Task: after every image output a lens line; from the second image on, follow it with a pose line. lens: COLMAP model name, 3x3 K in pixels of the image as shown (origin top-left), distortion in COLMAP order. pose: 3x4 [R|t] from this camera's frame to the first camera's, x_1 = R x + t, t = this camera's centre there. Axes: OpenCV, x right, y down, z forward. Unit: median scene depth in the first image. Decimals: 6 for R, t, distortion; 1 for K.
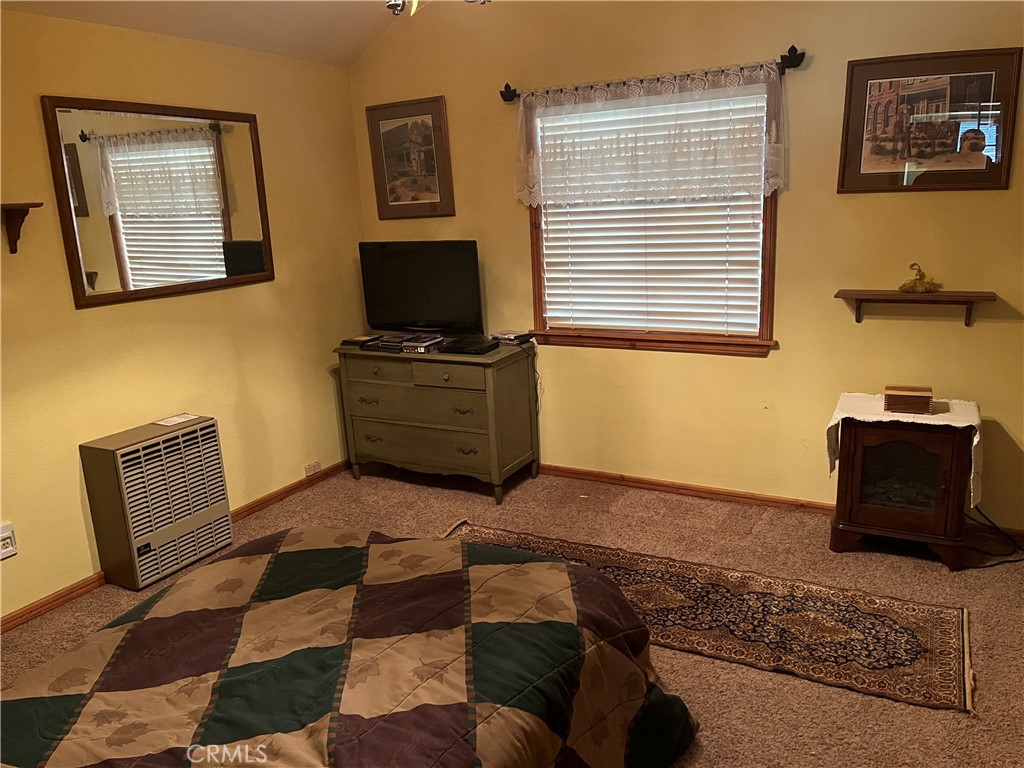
lens RADIAL K [[775.7, 0, 515.0], [0, 775.7, 389.2], [0, 0, 1]] dist [0.083306, -0.112501]
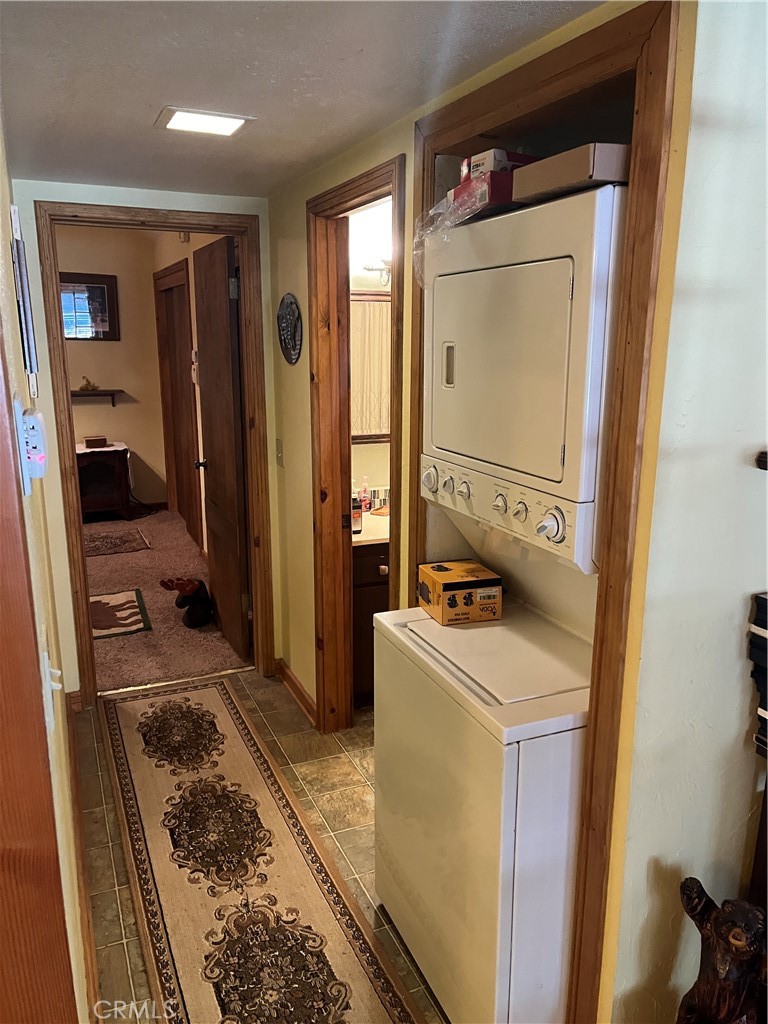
lens RADIAL K [[775.7, 0, 383.0], [0, 775.7, 515.5], [0, 0, 1]] dist [0.083306, -0.112501]
pose [[0.617765, -0.139387, 0.773910, -0.640055], [0.157974, 0.986099, 0.051503, 0.214685], [-0.770331, 0.090441, 0.631197, -0.844362]]
